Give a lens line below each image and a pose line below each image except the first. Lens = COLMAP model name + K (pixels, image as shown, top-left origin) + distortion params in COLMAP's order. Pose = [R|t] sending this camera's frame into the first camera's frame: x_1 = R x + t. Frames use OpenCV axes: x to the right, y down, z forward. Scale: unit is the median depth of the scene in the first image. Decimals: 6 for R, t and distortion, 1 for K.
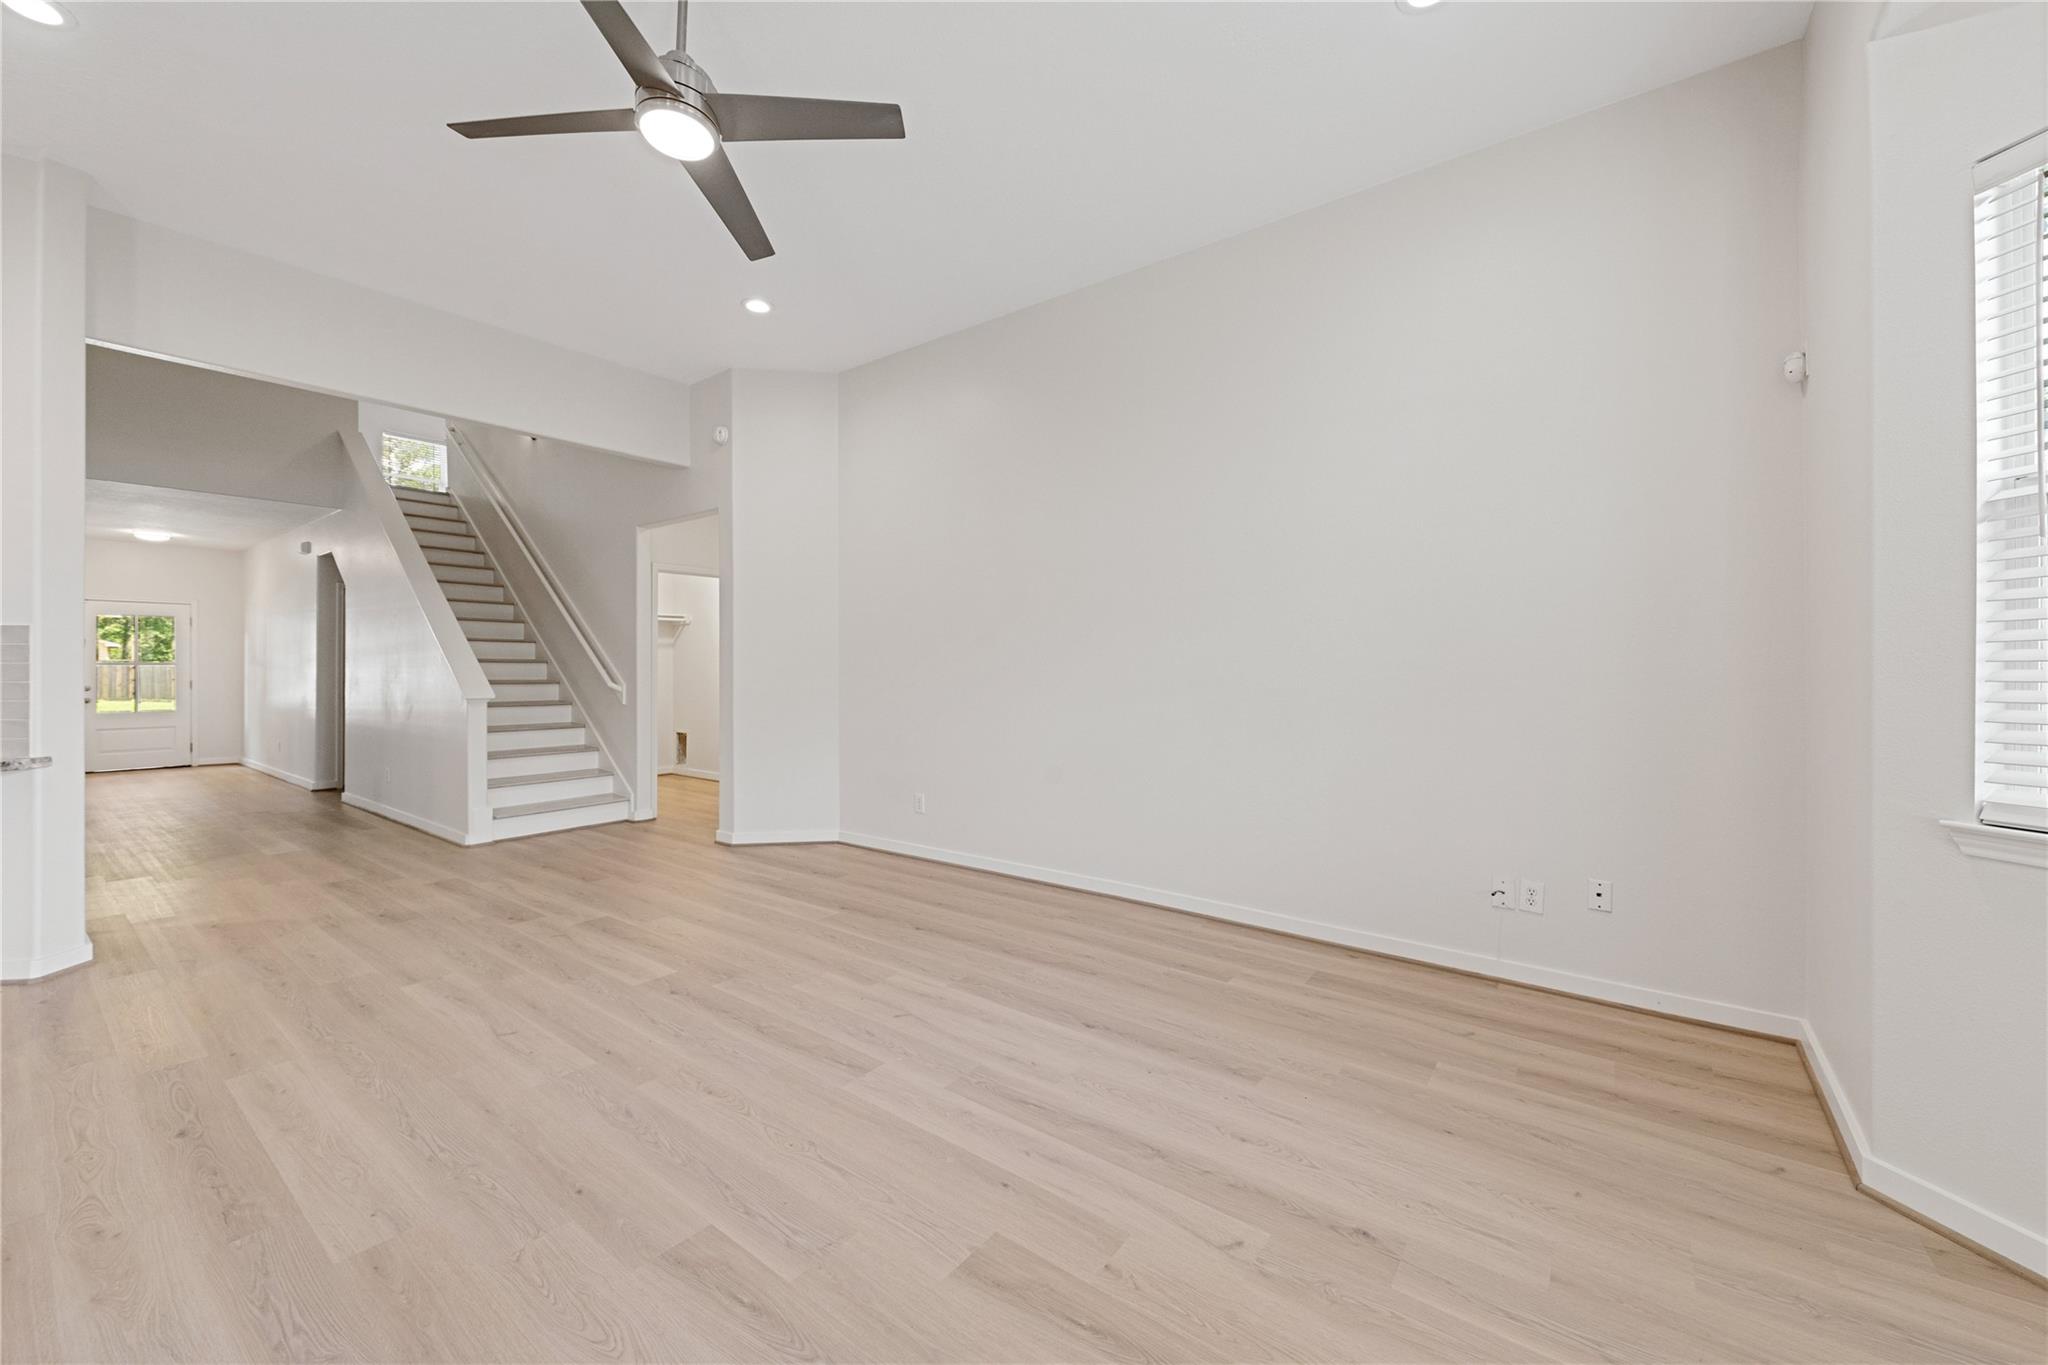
lens RADIAL K [[775.8, 0, 1019.2], [0, 775.8, 667.9], [0, 0, 1]] dist [0.007214, -0.004027]
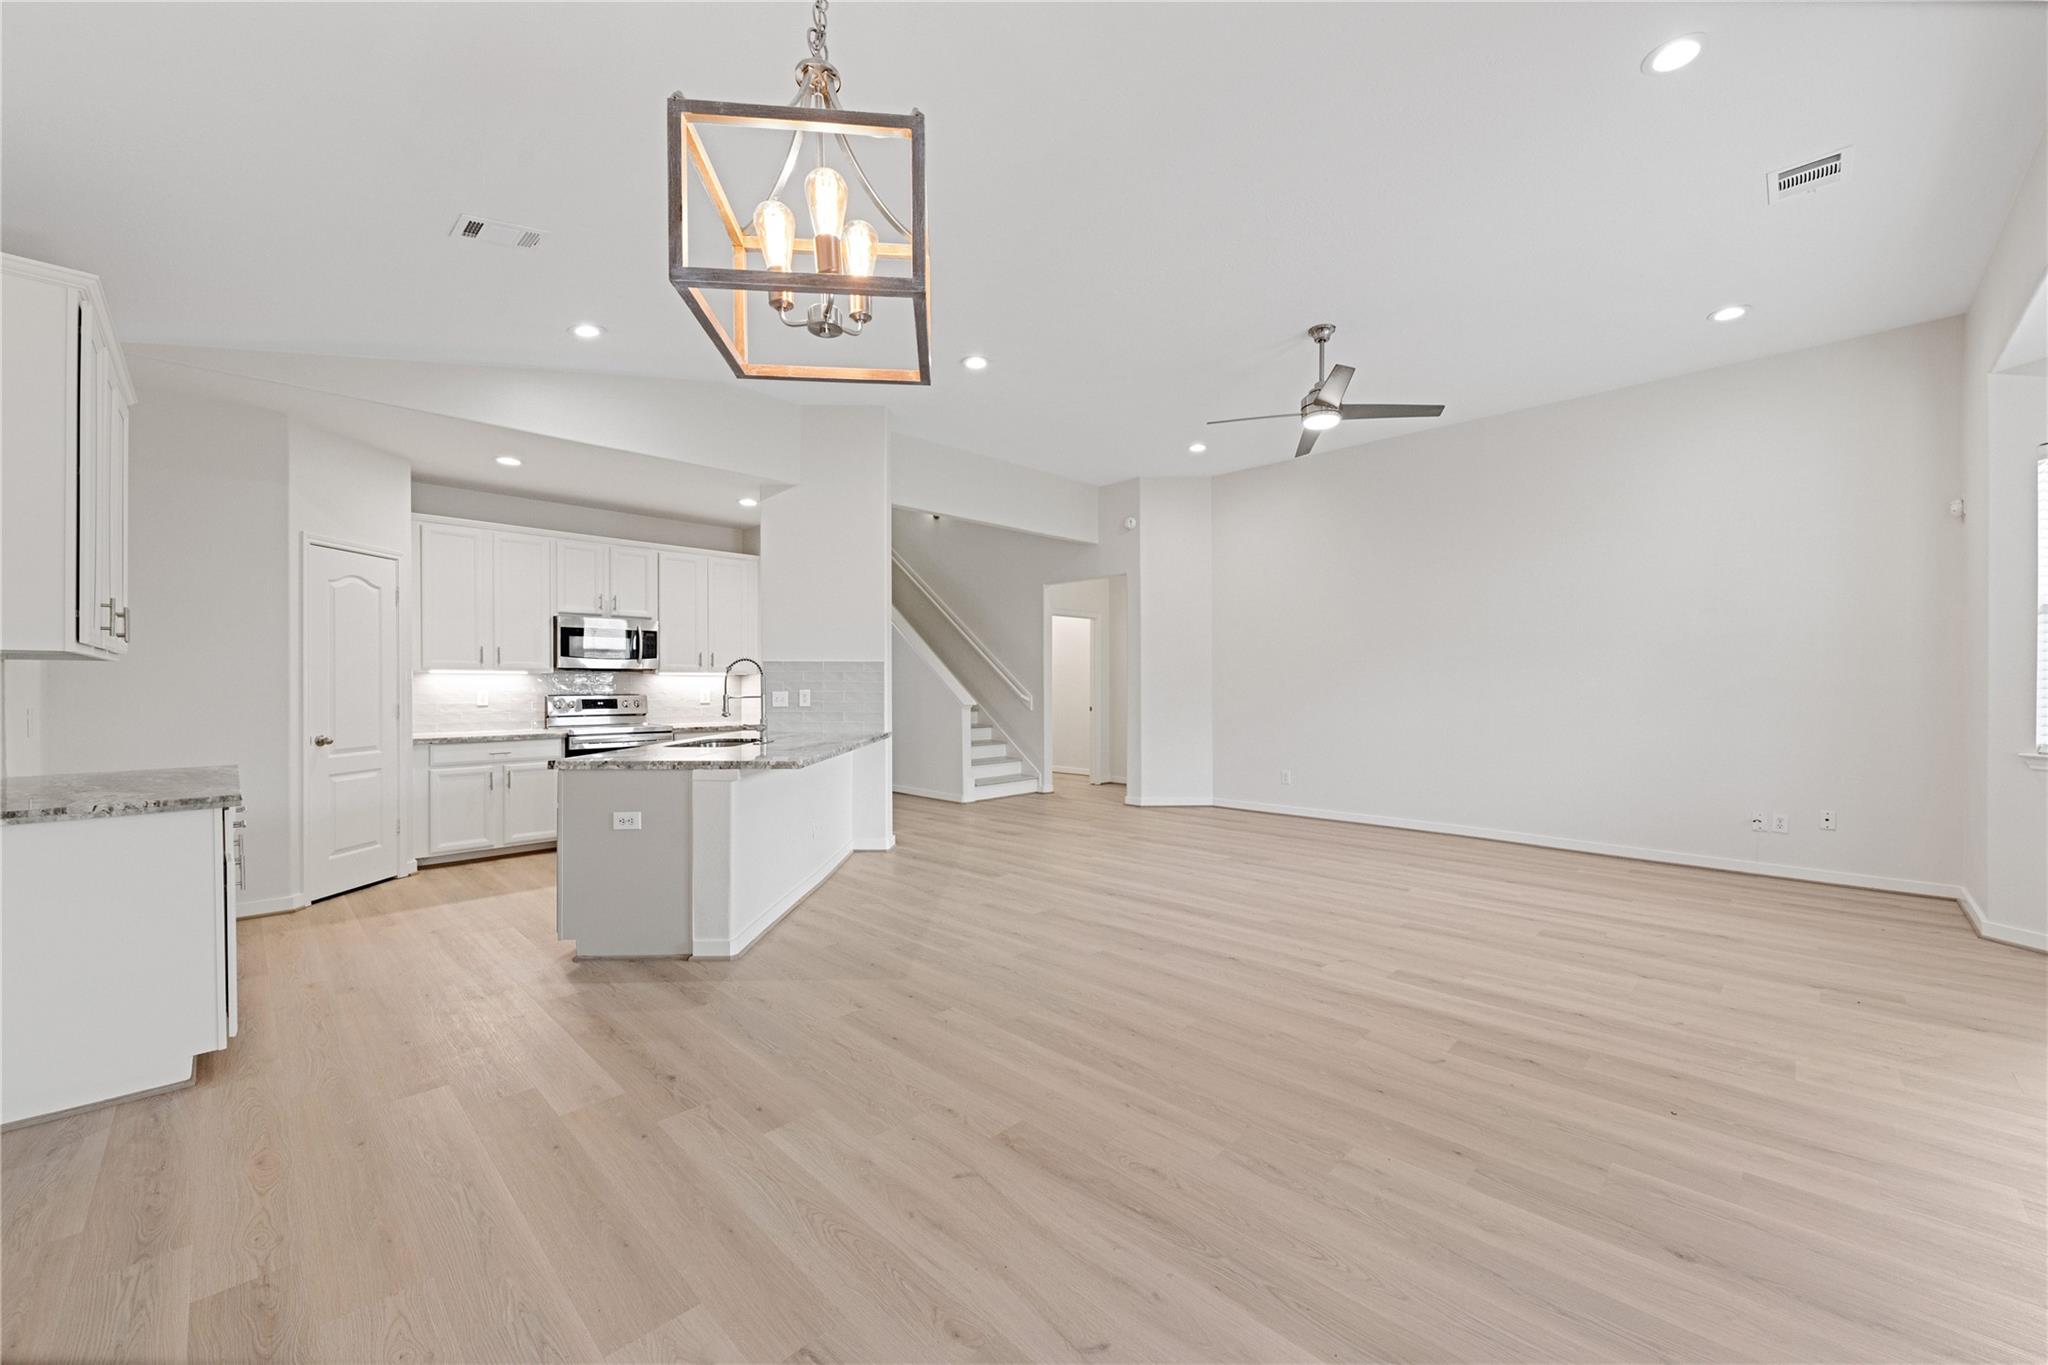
lens RADIAL K [[775.8, 0, 1028.5], [0, 775.8, 686.5], [0, 0, 1]] dist [0.007214, -0.004027]
pose [[0.991630, 0.000319, -0.129115, -0.690307], [-0.000200, 1.000000, 0.000934, 0.005866], [0.129115, -0.000900, 0.991629, -0.818510]]
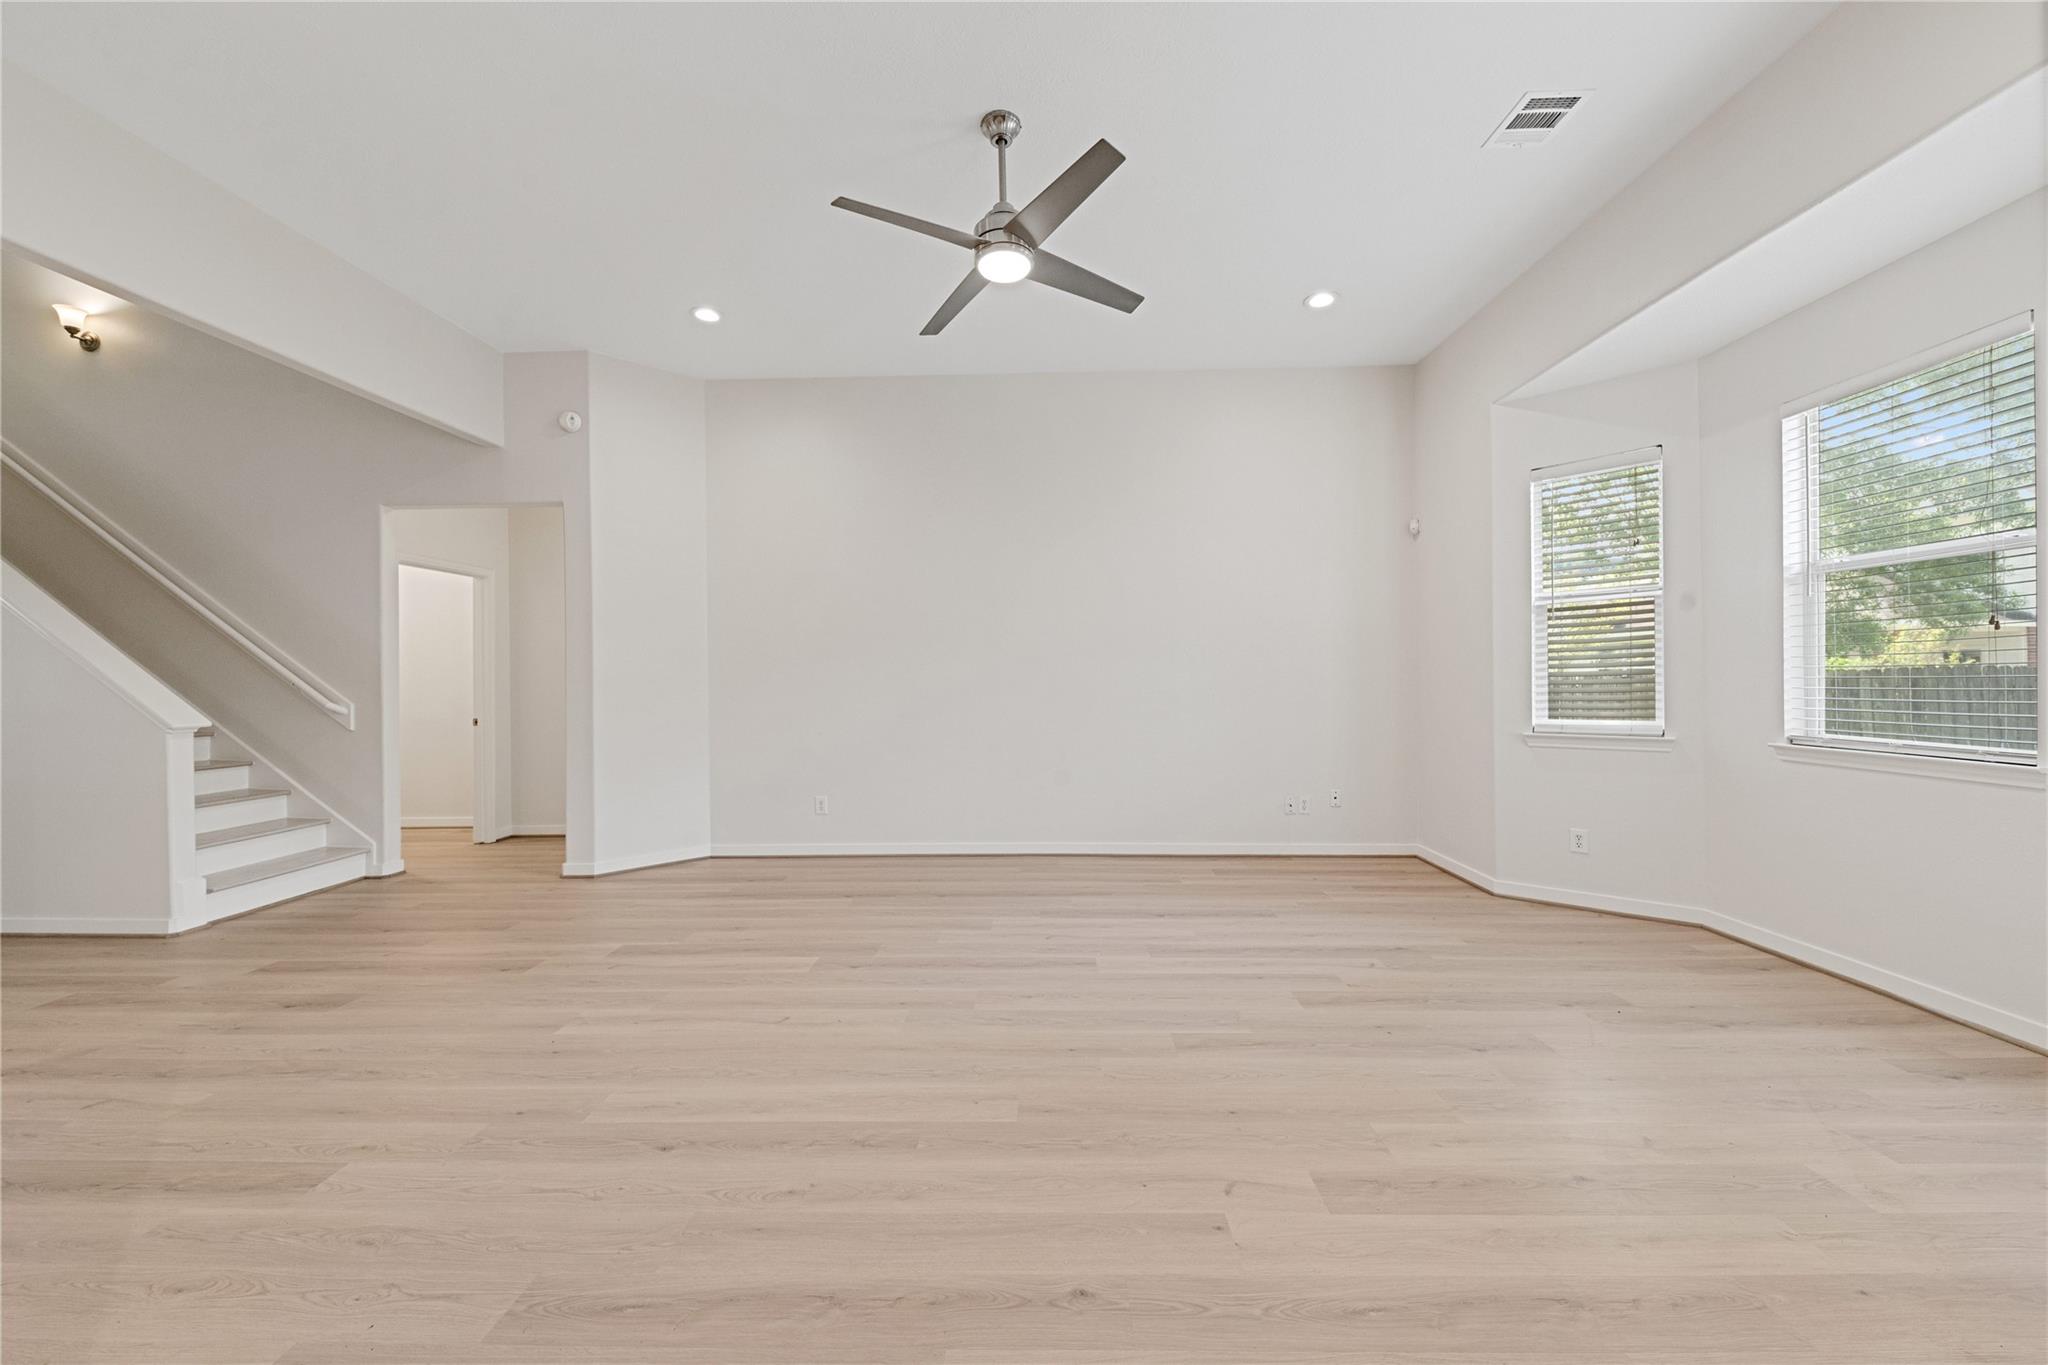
lens RADIAL K [[775.8, 0, 1021.5], [0, 775.8, 672.0], [0, 0, 1]] dist [0.007214, -0.004027]
pose [[0.814294, -0.001797, 0.580449, -0.863002], [0.009590, 0.999900, -0.010358, 0.007545], [-0.580373, 0.014001, 0.814230, -0.051070]]
